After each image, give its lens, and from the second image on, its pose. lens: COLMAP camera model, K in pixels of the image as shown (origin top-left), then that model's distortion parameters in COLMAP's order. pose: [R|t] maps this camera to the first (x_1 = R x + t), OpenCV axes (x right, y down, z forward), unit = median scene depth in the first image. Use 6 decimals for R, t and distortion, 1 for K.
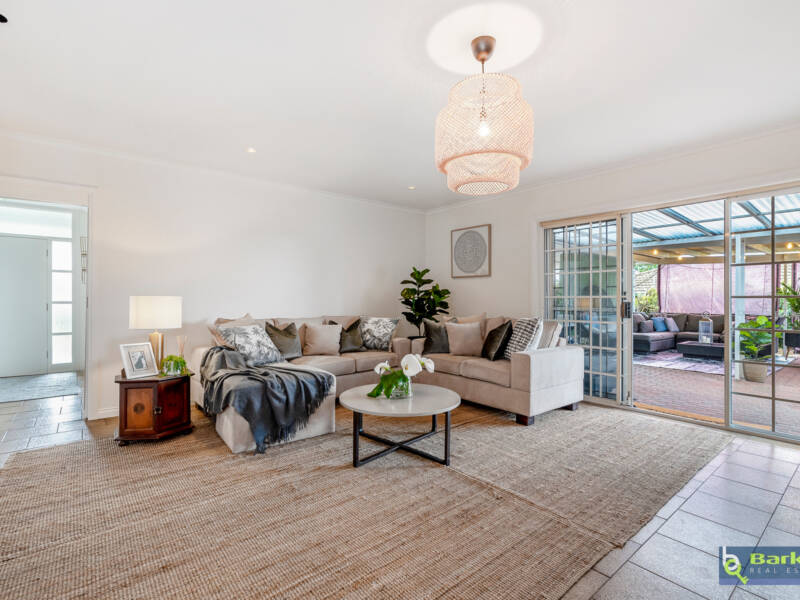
lens RADIAL K [[389.1, 0, 398.6], [0, 389.1, 297.1], [0, 0, 1]] dist [-0.000434, -0.001003]
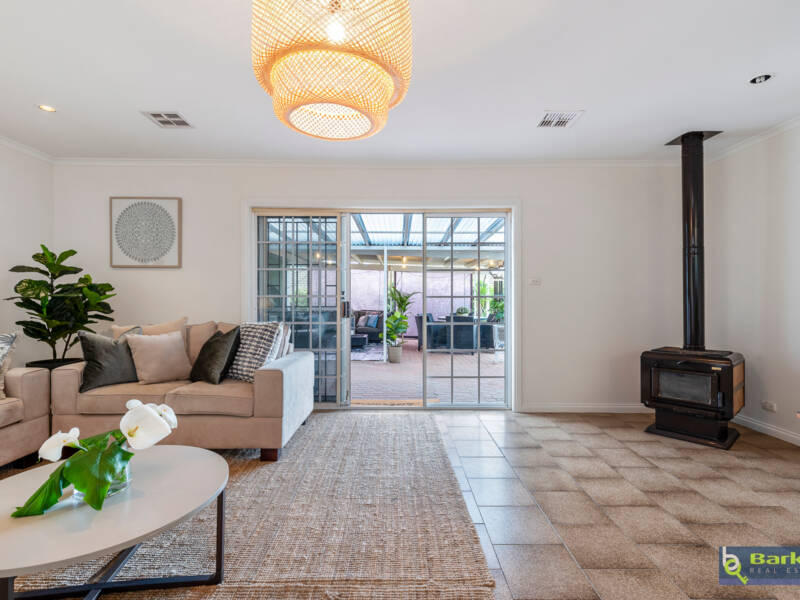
lens RADIAL K [[389.1, 0, 398.6], [0, 389.1, 297.1], [0, 0, 1]] dist [-0.000434, -0.001003]
pose [[0.631987, 0.002840, 0.774973, -0.095937], [-0.004951, 0.999988, 0.000373, 0.000184], [-0.774963, -0.004072, 0.631994, 0.249658]]
